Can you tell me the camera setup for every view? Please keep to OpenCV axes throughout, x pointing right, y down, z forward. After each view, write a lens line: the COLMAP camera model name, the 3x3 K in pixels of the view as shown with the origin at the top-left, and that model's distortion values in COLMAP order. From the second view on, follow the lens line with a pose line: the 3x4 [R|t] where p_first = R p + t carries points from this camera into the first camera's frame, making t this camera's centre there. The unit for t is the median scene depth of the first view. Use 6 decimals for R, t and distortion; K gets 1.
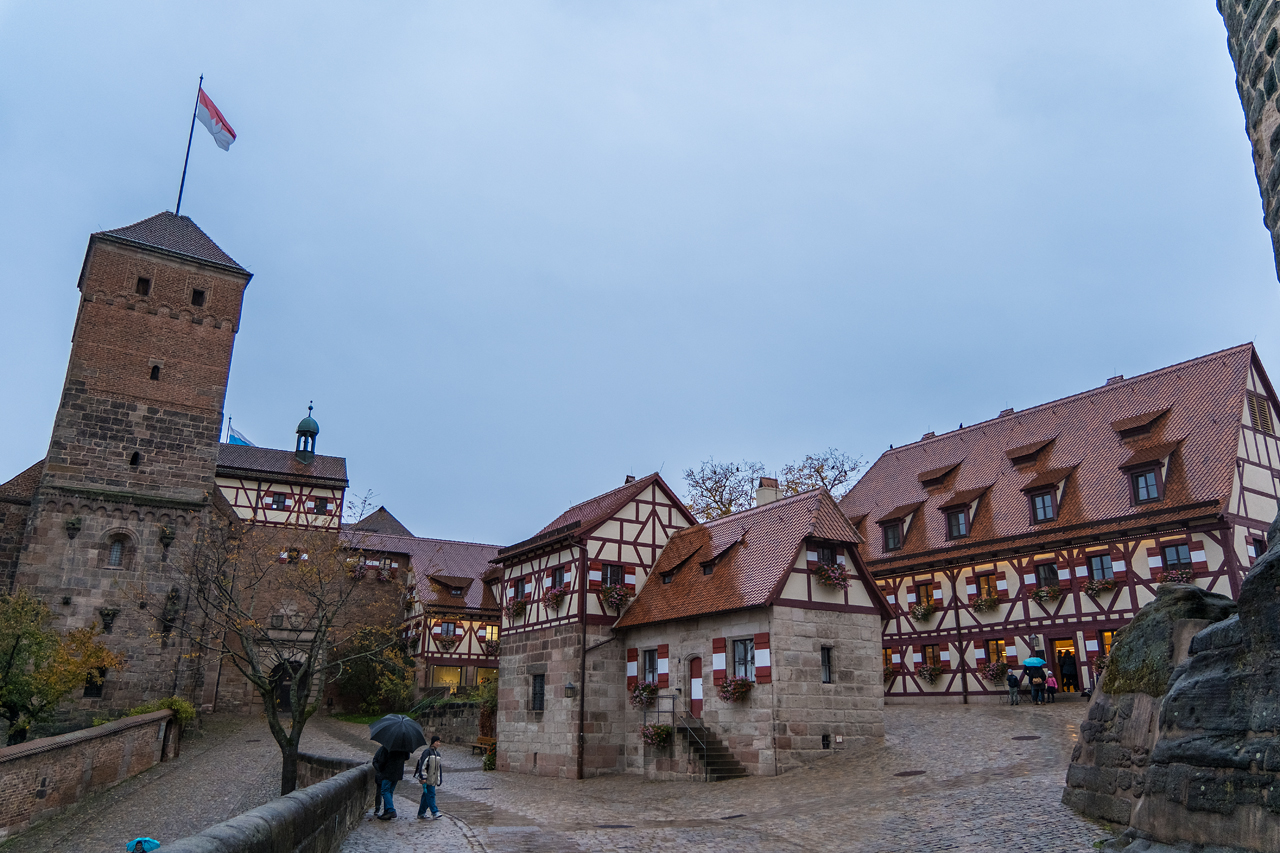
lens RADIAL K [[945.3, 0, 640.0], [0, 945.3, 426.5], [0, 0, 1]] dist [-0.009656, 0.010239]
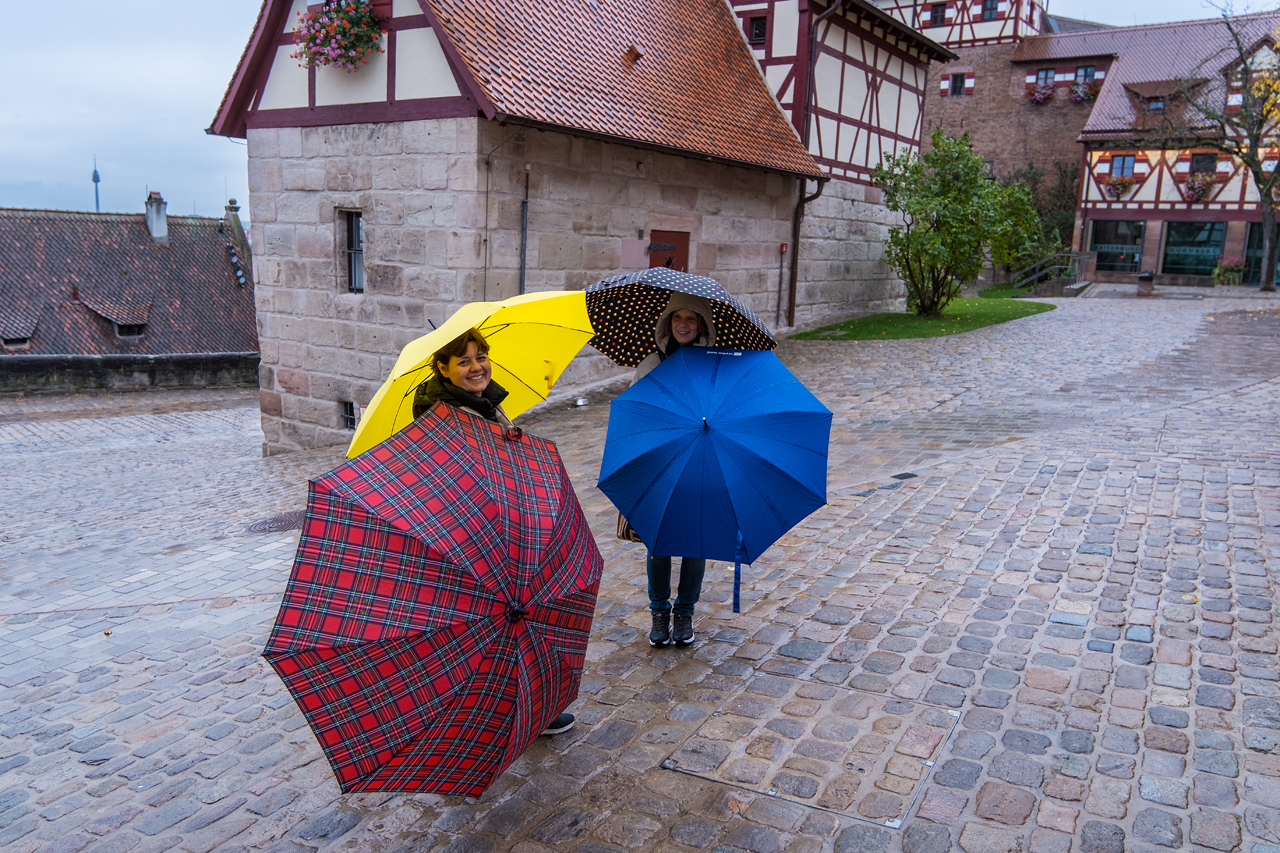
lens RADIAL K [[967.5, 0, 640.0], [0, 967.5, 426.5], [0, 0, 1]] dist [-0.005646, 0.009466]
pose [[0.428792, 0.174166, -0.886456, 0.542647], [0.244106, 0.922403, 0.299306, 0.183682], [0.869799, -0.344729, 0.353004, 0.757849]]
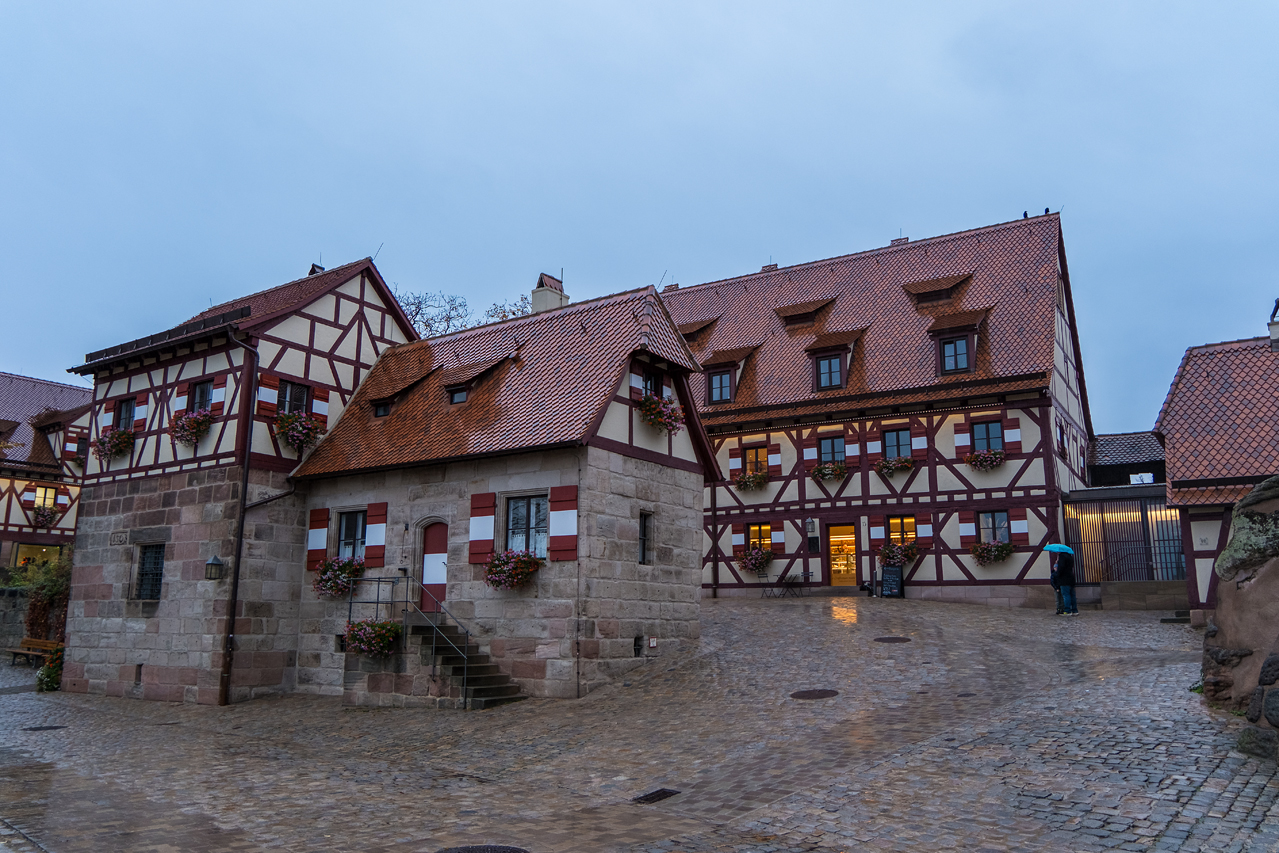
lens RADIAL K [[966.8, 0, 639.5], [0, 966.8, 426.5], [0, 0, 1]] dist [-0.005646, 0.009466]
pose [[0.913877, 0.081815, 0.397662, -0.075444], [-0.123763, 0.989005, 0.080946, 0.093786], [-0.386667, -0.123190, 0.913954, 0.298076]]
